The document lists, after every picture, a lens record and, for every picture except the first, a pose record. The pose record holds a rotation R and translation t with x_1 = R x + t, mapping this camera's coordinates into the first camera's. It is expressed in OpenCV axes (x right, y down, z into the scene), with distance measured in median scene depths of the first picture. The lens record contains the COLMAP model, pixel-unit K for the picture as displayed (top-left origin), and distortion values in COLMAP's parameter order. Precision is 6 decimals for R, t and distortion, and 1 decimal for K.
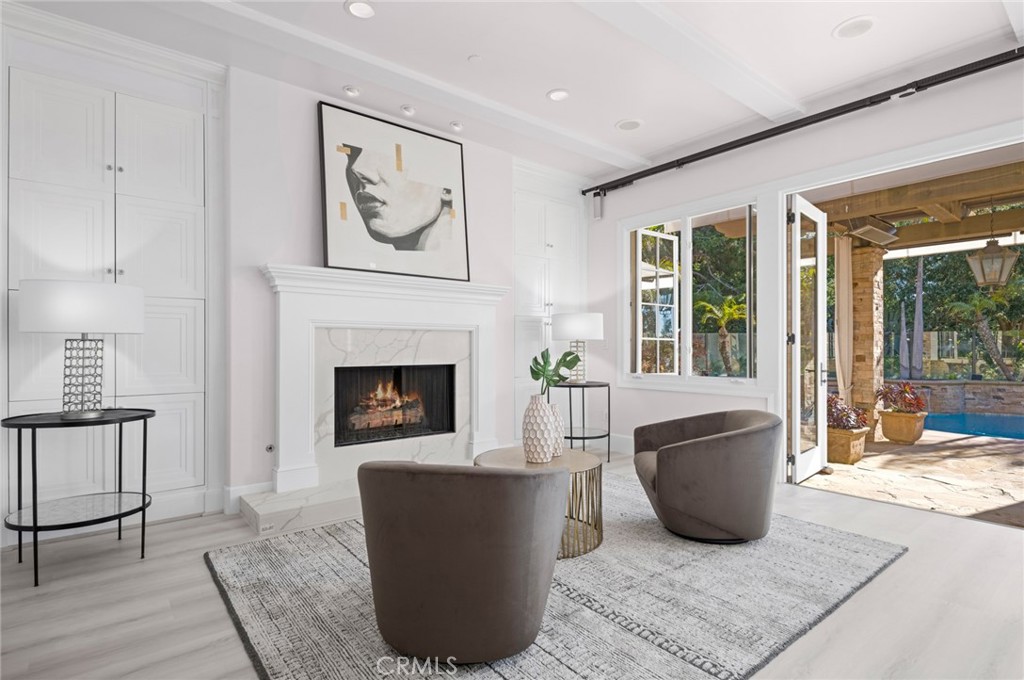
lens RADIAL K [[511.0, 0, 510.2], [0, 511.0, 347.5], [0, 0, 1]] dist [0.003060, -0.000345]
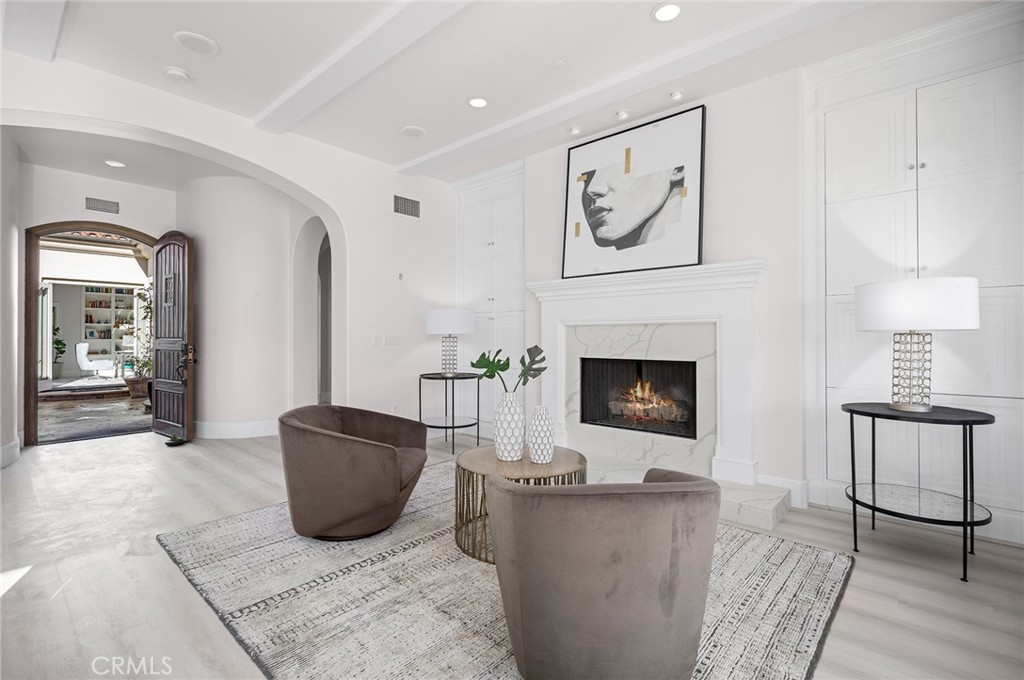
lens RADIAL K [[496.6, 0, 512.0], [0, 496.6, 340.0], [0, 0, 1]] dist [0.000627, -0.000047]
pose [[0.147183, -0.003386, -0.989104, 0.725540], [-0.003538, 0.999986, -0.003950, 0.001073], [0.989103, 0.004080, 0.147169, 0.595811]]
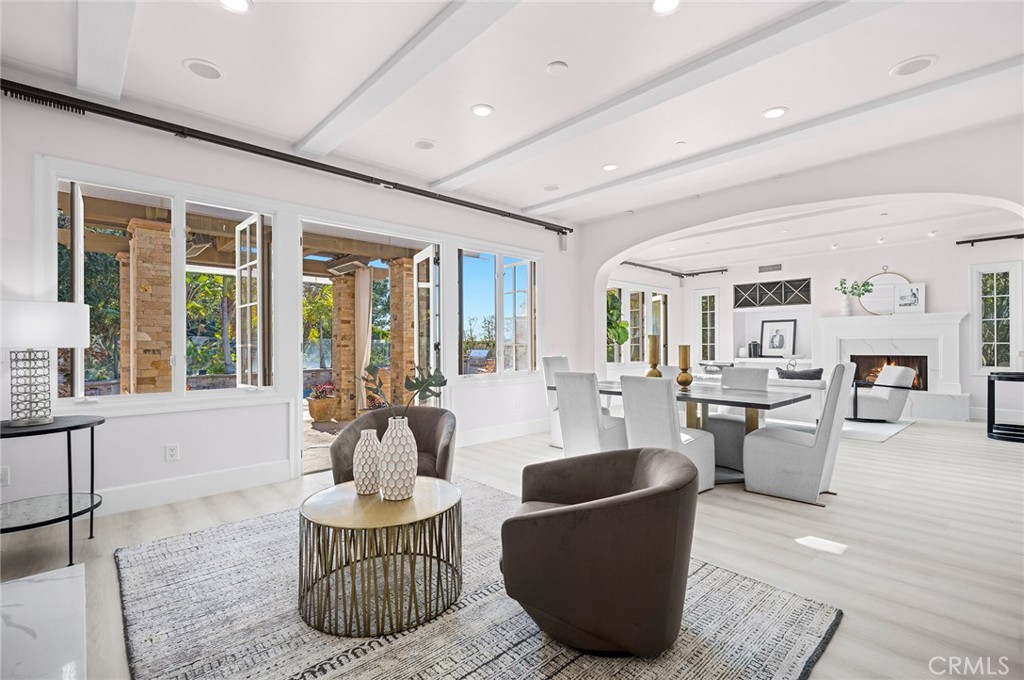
lens RADIAL K [[458.6, 0, 508.4], [0, 458.6, 343.7], [0, 0, 1]] dist [-0.000615, -0.000123]
pose [[-0.074698, 0.003324, 0.997201, -0.492189], [0.003446, 0.999989, -0.003075, -0.019572], [-0.997200, 0.003206, -0.074708, 0.604093]]
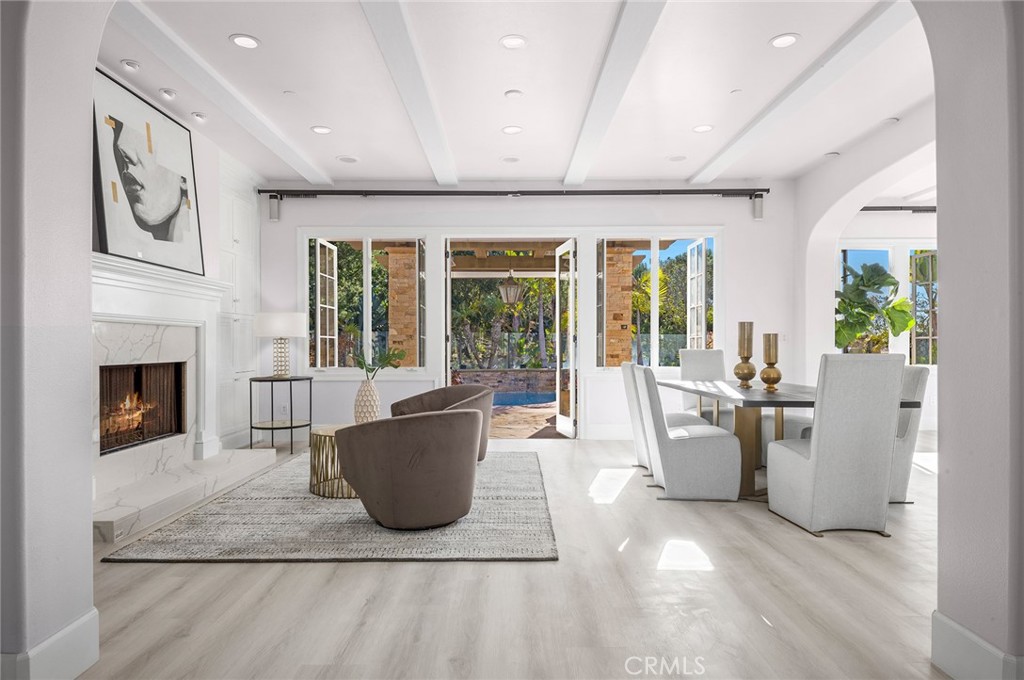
lens RADIAL K [[595.1, 0, 511.0], [0, 595.1, 346.8], [0, 0, 1]] dist [0.005941, 0.000840]
pose [[0.624806, -0.002349, 0.780777, -0.629996], [0.000698, 0.999997, 0.002450, 0.003365], [-0.780780, -0.000986, 0.624805, -0.178385]]
